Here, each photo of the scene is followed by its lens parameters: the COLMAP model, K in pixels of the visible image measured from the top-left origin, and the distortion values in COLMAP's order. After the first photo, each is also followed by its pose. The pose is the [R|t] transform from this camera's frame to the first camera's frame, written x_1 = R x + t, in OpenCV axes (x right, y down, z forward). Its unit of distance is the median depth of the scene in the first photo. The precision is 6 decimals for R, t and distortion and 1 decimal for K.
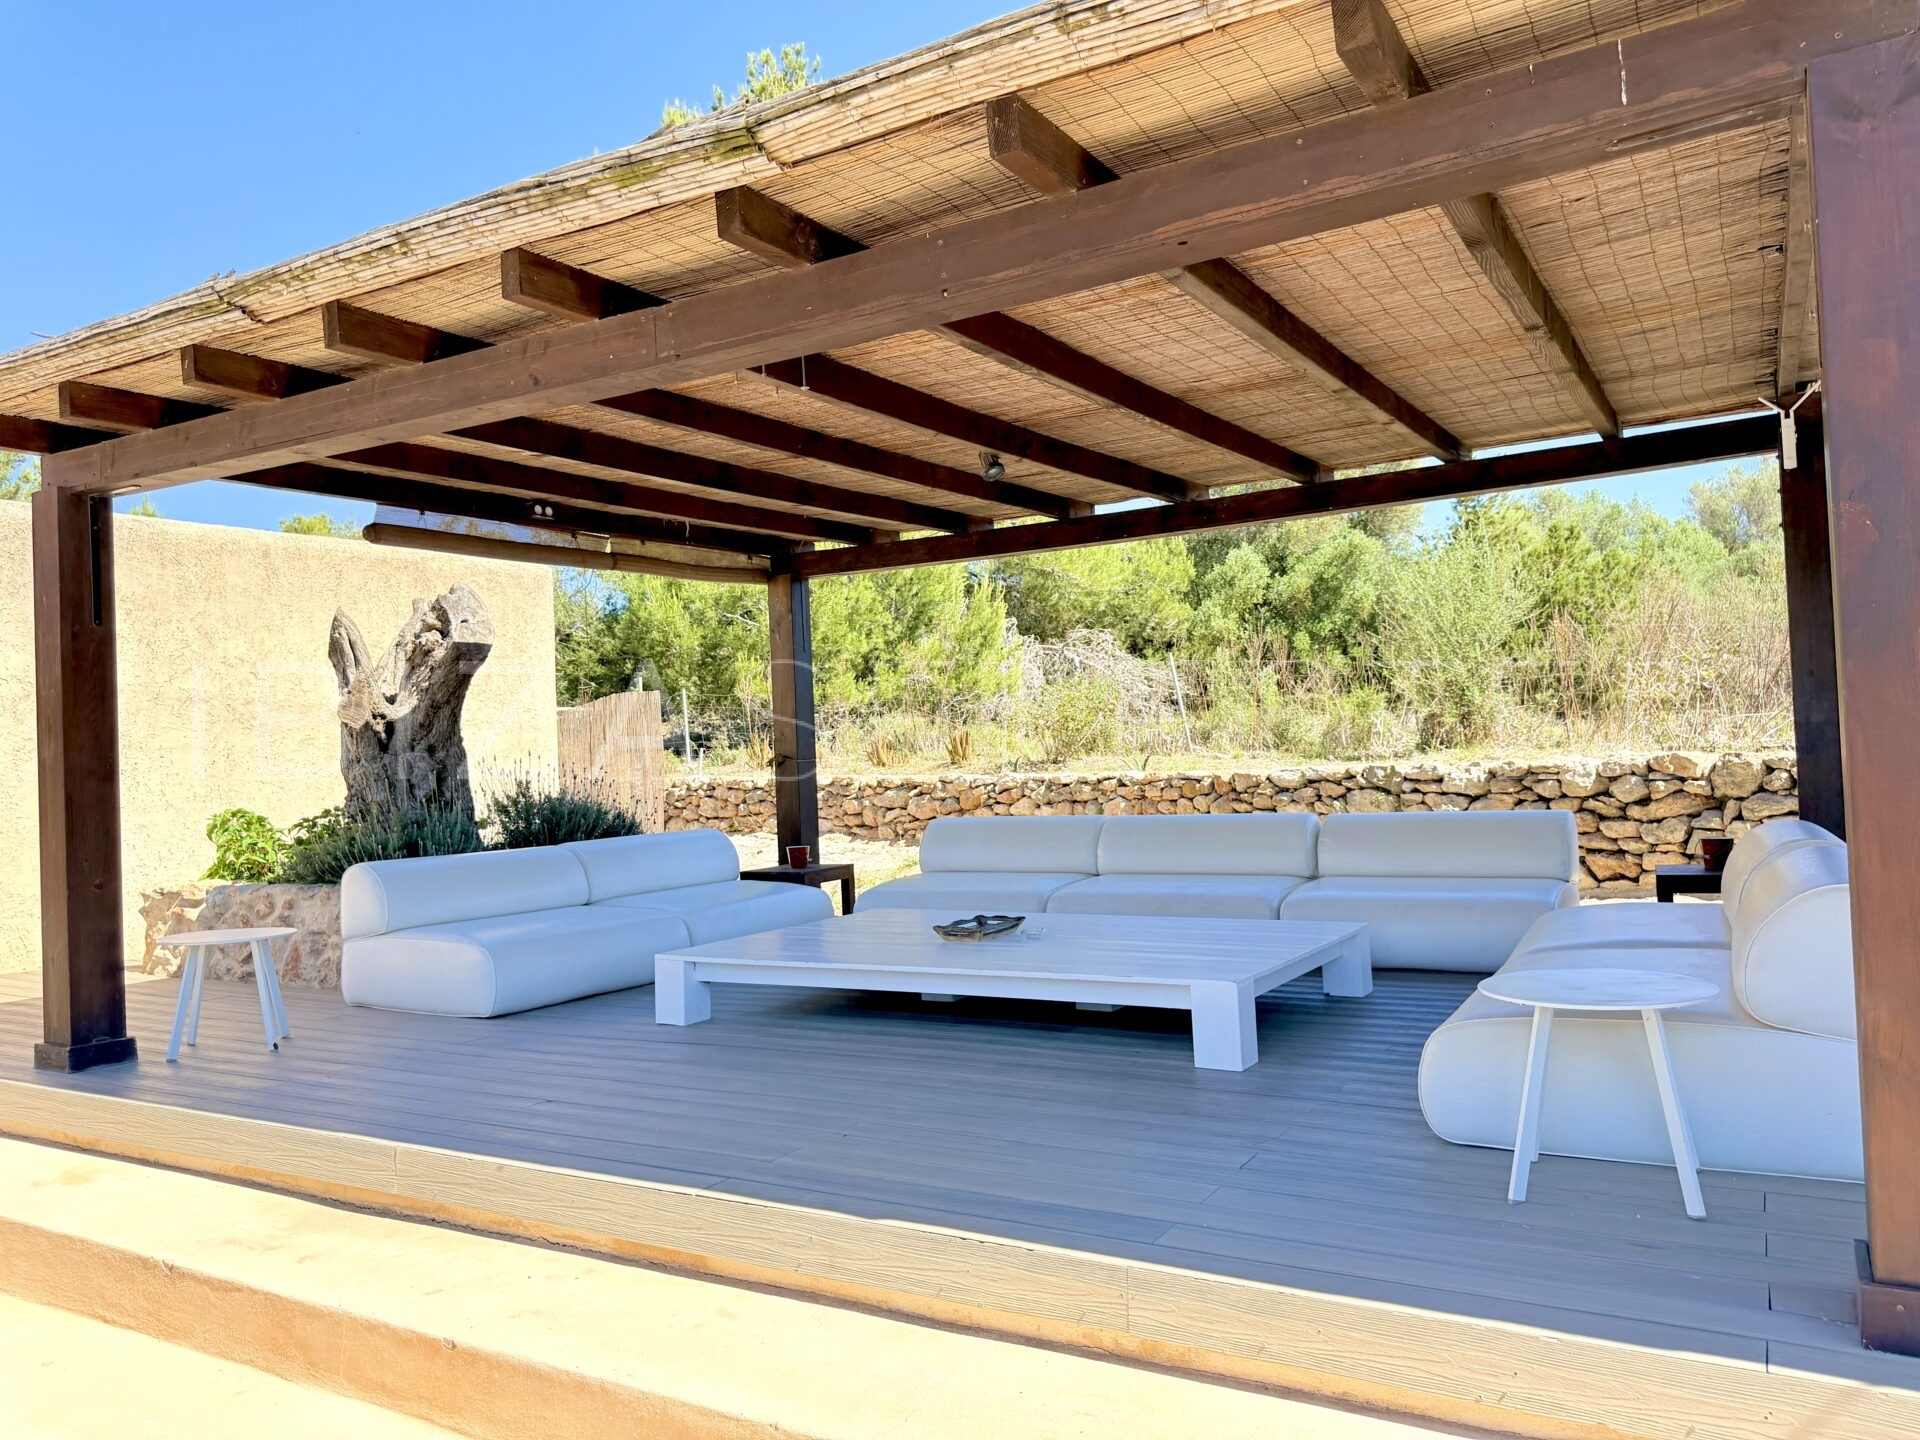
lens RADIAL K [[1352.8, 0, 959.5], [0, 1352.8, 729.4], [0, 0, 1]] dist [0.137606, -0.229183]
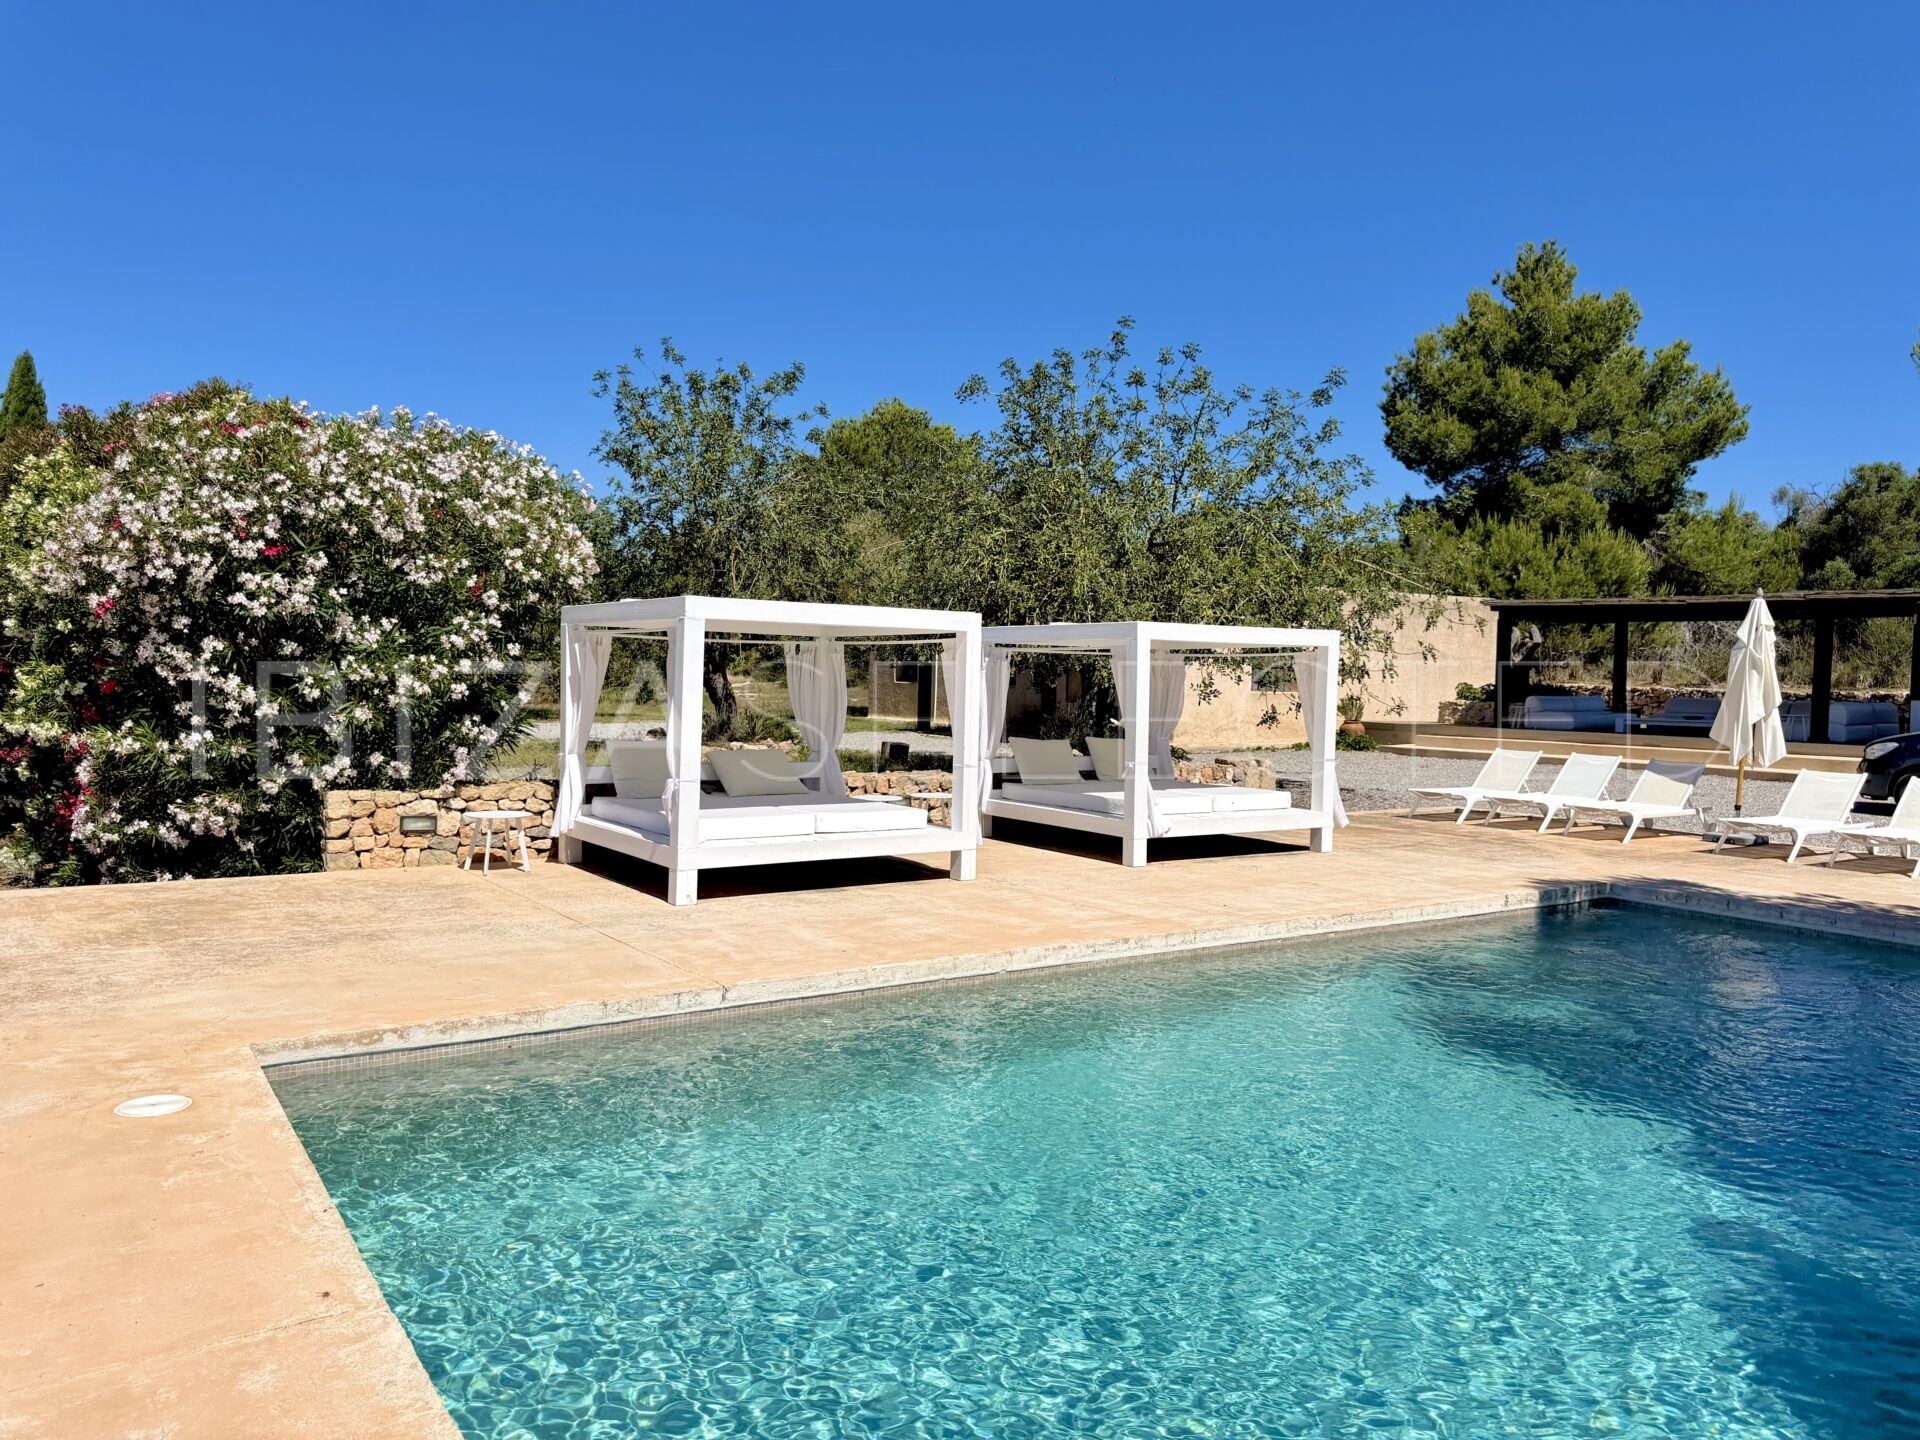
lens RADIAL K [[1341.3, 0, 960.5], [0, 1341.3, 727.8], [0, 0, 1]] dist [0.119680, -0.161510]
pose [[0.914860, 0.080442, -0.395676, -0.085520], [-0.052496, 0.995333, 0.080977, -0.012945], [0.400343, -0.053312, 0.914813, -0.920759]]
